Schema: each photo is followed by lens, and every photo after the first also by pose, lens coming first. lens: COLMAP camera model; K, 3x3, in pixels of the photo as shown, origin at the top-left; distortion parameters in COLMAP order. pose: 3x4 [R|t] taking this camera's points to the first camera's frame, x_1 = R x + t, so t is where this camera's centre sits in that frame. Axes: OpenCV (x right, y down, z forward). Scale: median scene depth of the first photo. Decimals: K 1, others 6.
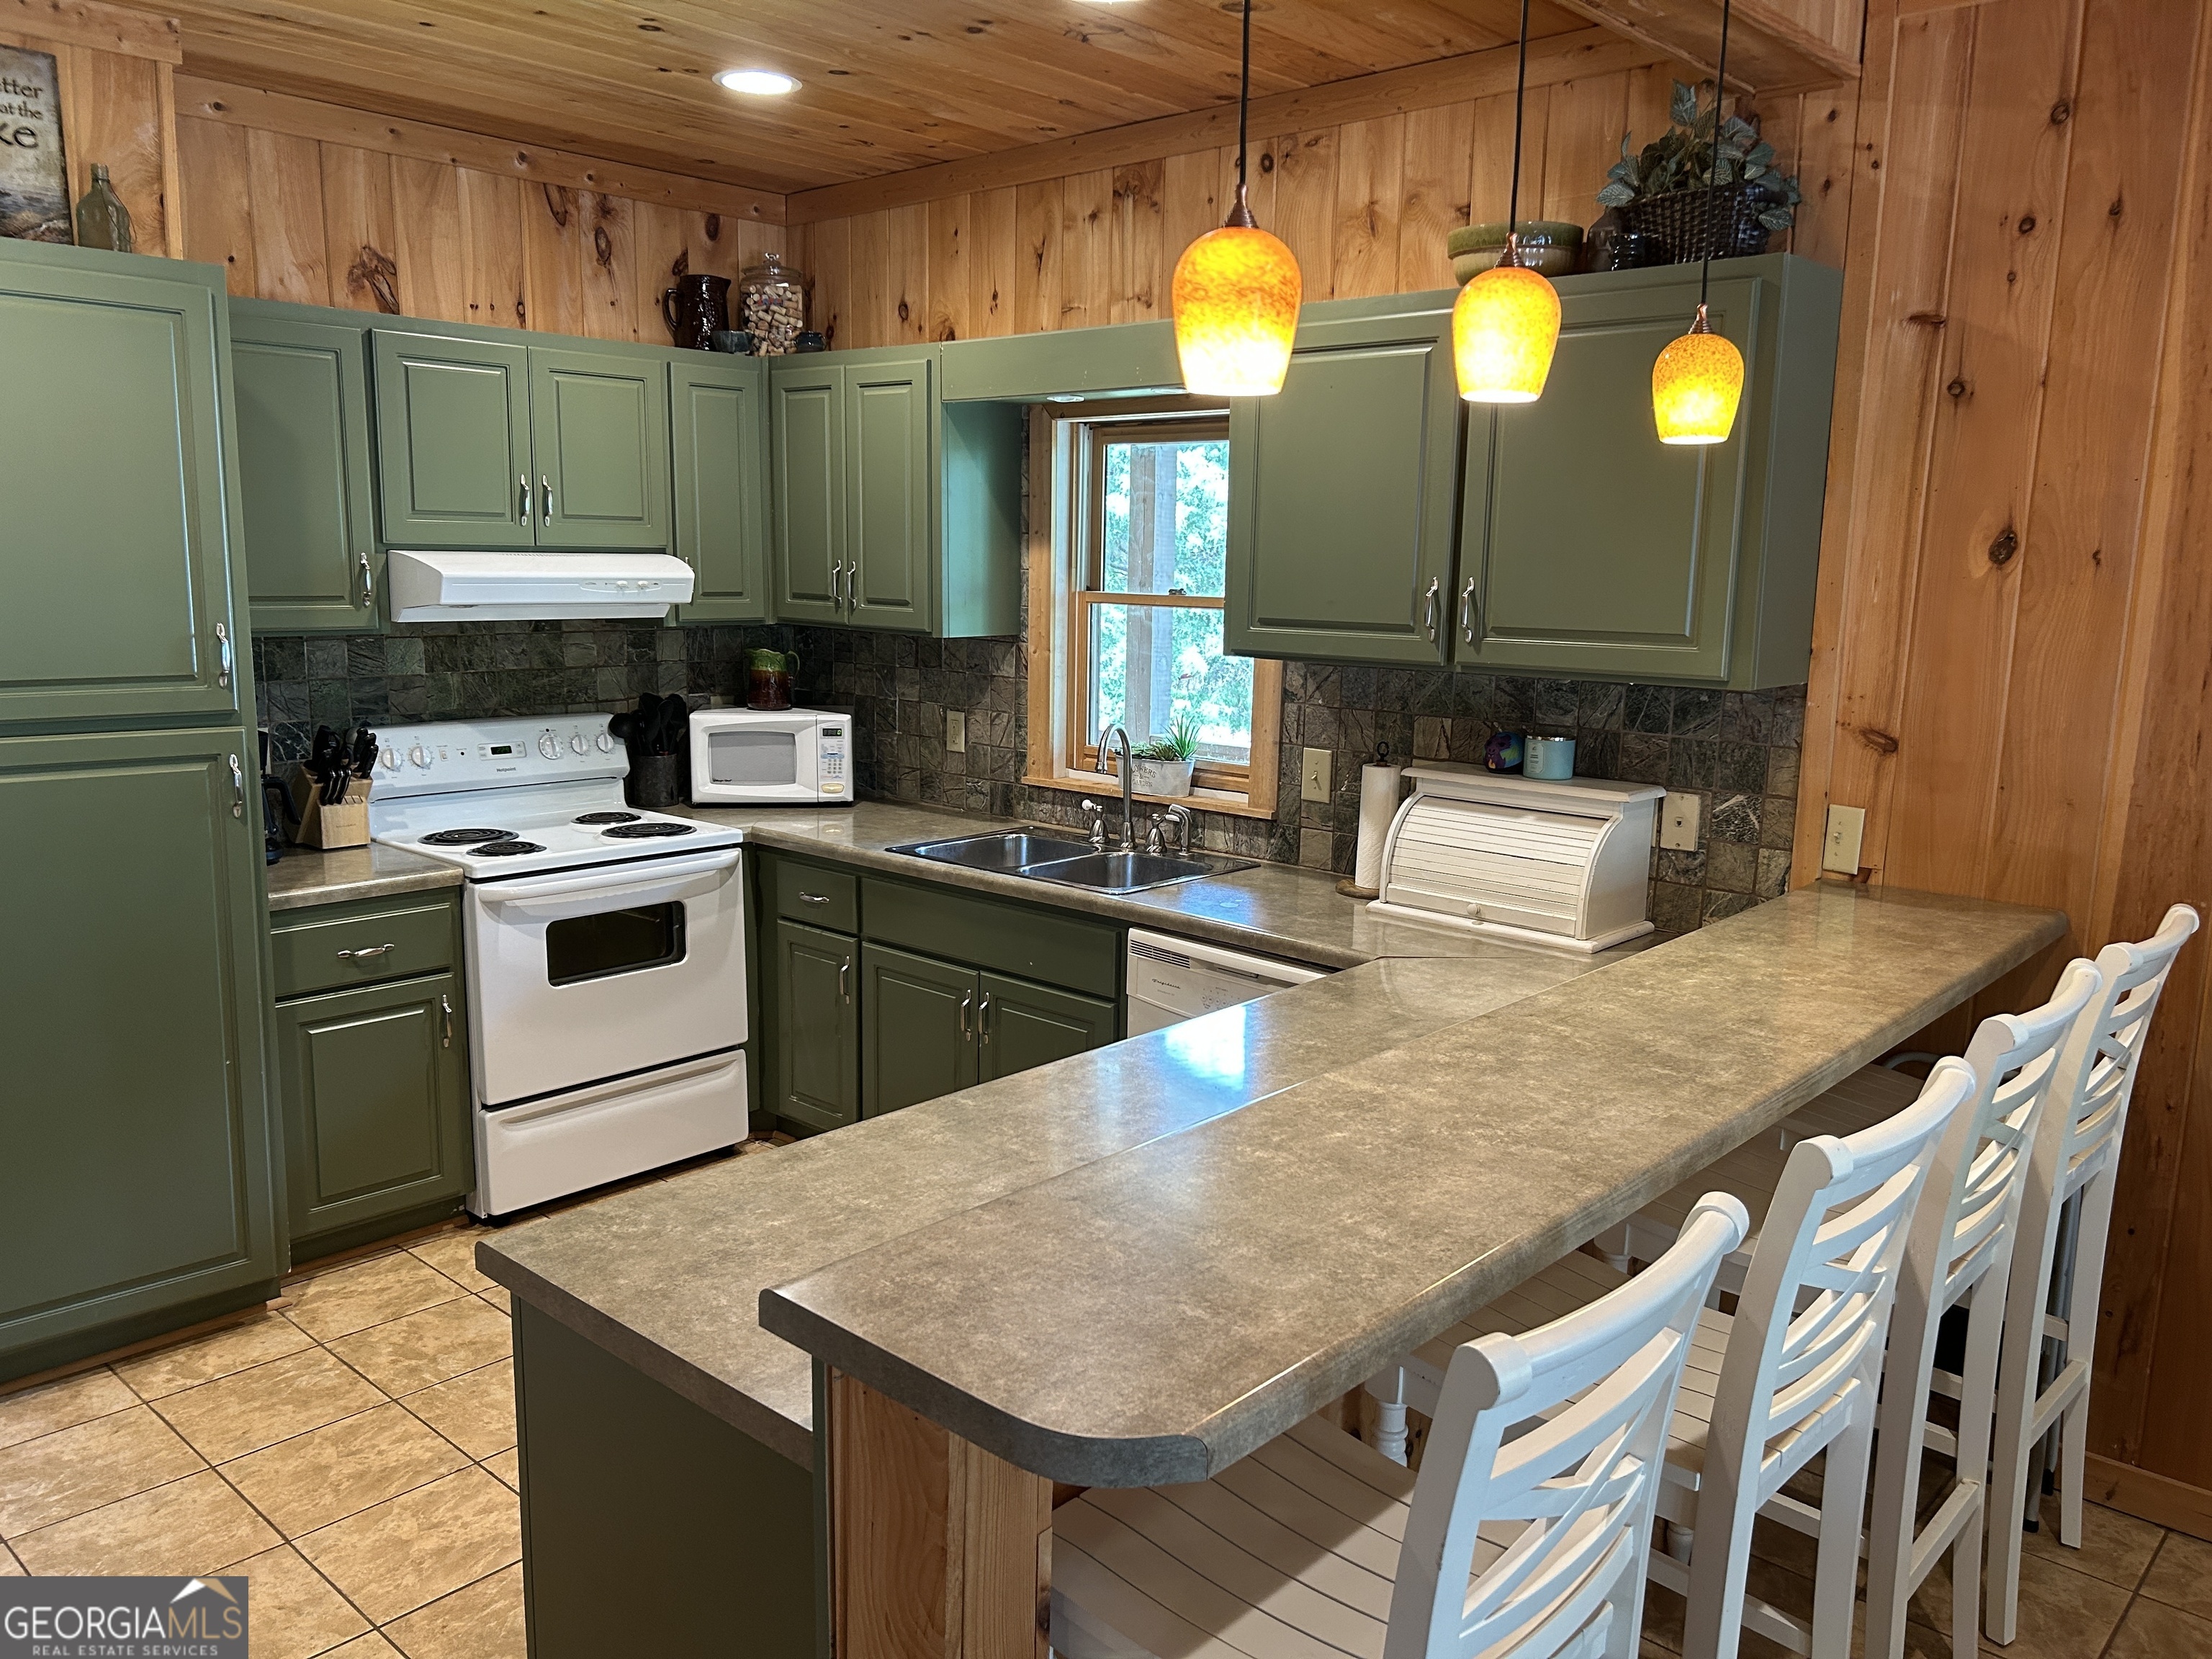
lens RADIAL K [[1667.1, 0, 1106.0], [0, 1667.1, 829.5], [0, 0, 1]] dist [0.171961, -0.286187]
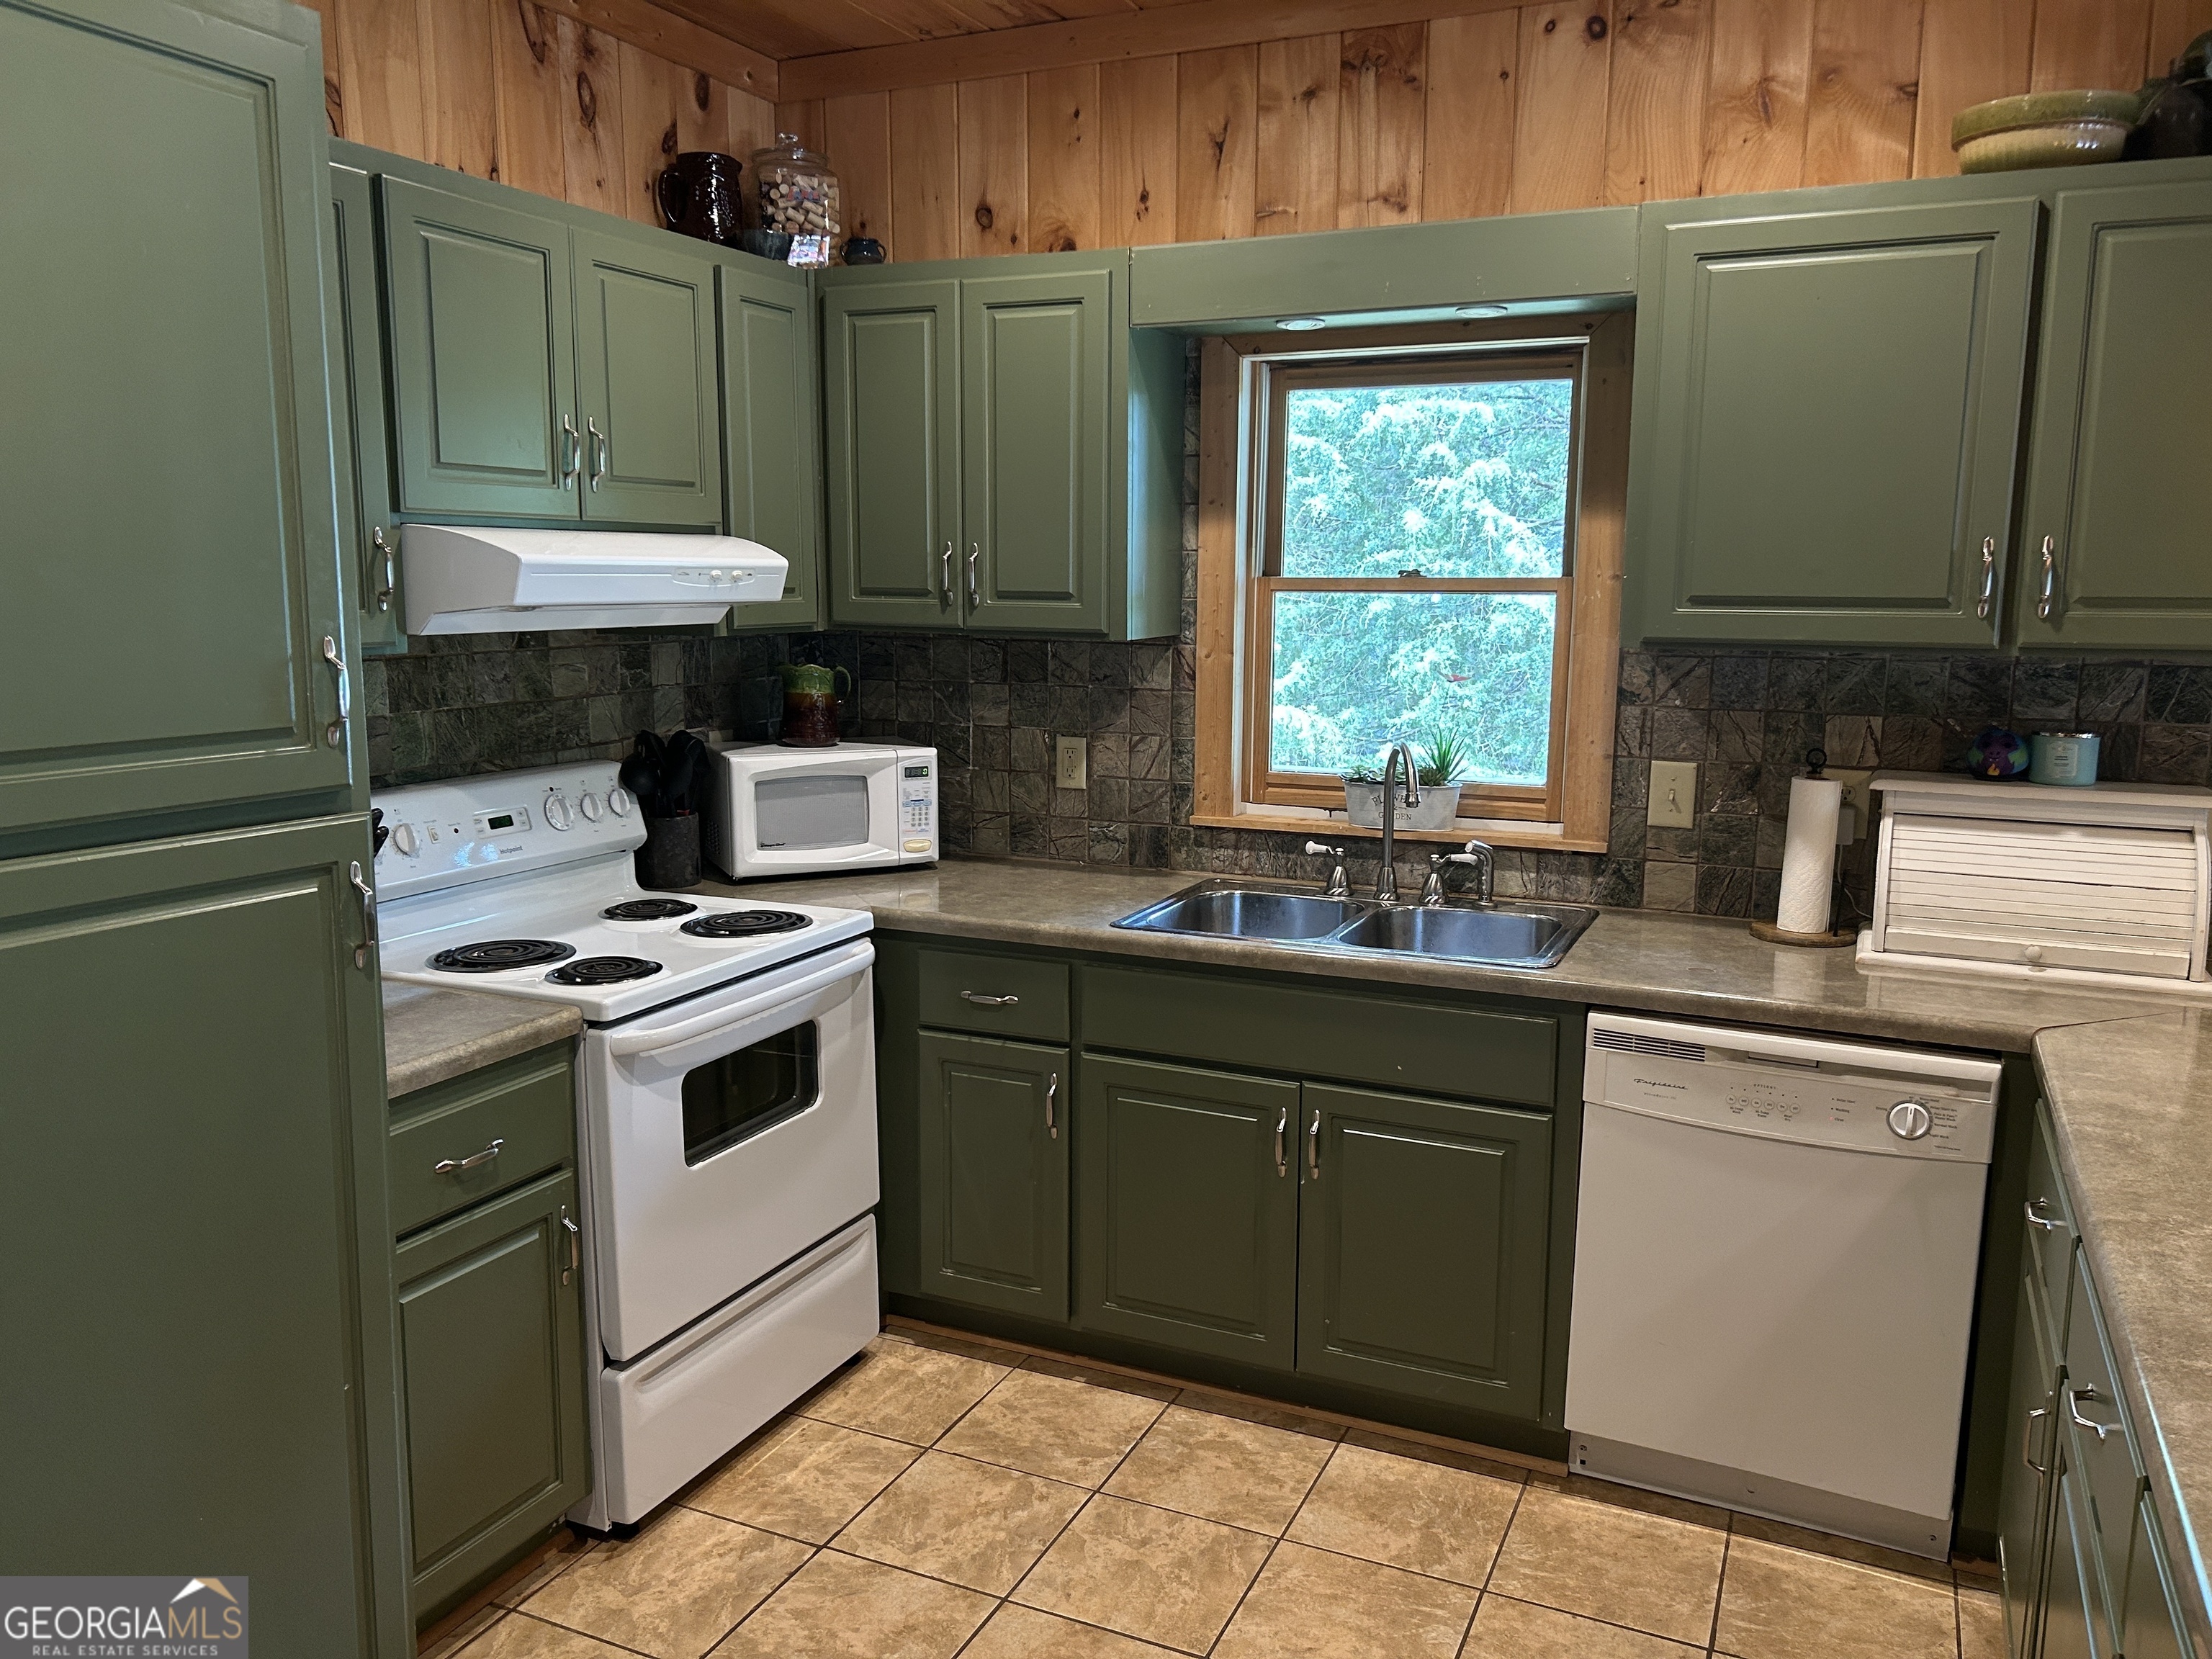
lens RADIAL K [[1659.5, 0, 1106.0], [0, 1659.5, 829.5], [0, 0, 1]] dist [0.098067, -0.097759]
pose [[0.948897, -0.059235, 0.309976, -0.336548], [0.061926, 0.998080, 0.001161, -0.029618], [-0.309449, 0.018094, 0.950744, 0.283173]]
